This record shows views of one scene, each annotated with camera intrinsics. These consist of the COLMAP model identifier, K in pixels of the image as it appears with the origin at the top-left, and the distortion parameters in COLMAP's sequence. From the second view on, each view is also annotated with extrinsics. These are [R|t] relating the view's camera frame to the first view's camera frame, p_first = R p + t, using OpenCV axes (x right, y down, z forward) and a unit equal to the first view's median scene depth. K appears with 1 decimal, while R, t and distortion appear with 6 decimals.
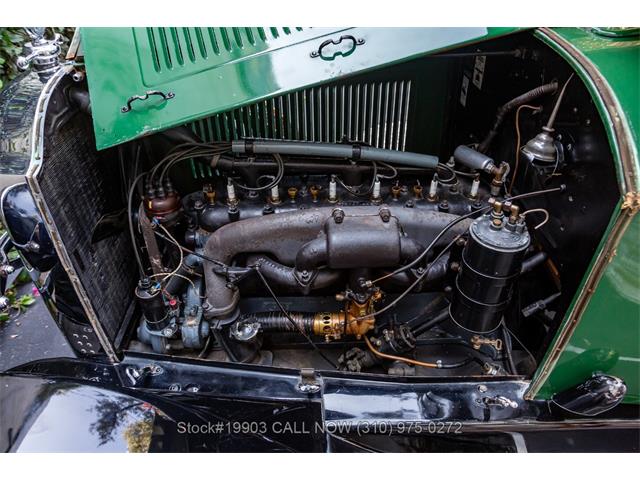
lens RADIAL K [[421.1, 0, 320.2], [0, 421.1, 240.7], [0, 0, 1]] dist [-0.009412, 0.003359]
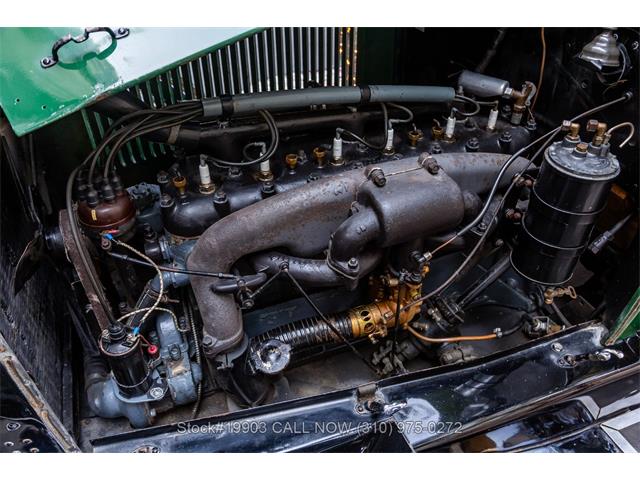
lens RADIAL K [[467.4, 0, 318.2], [0, 467.4, 235.5], [0, 0, 1]] dist [0.010959, 0.002586]
pose [[0.940688, -0.210476, 0.266094, -0.272541], [0.201509, 0.977592, 0.060890, -0.027323], [-0.272947, -0.003658, 0.962022, 0.202418]]
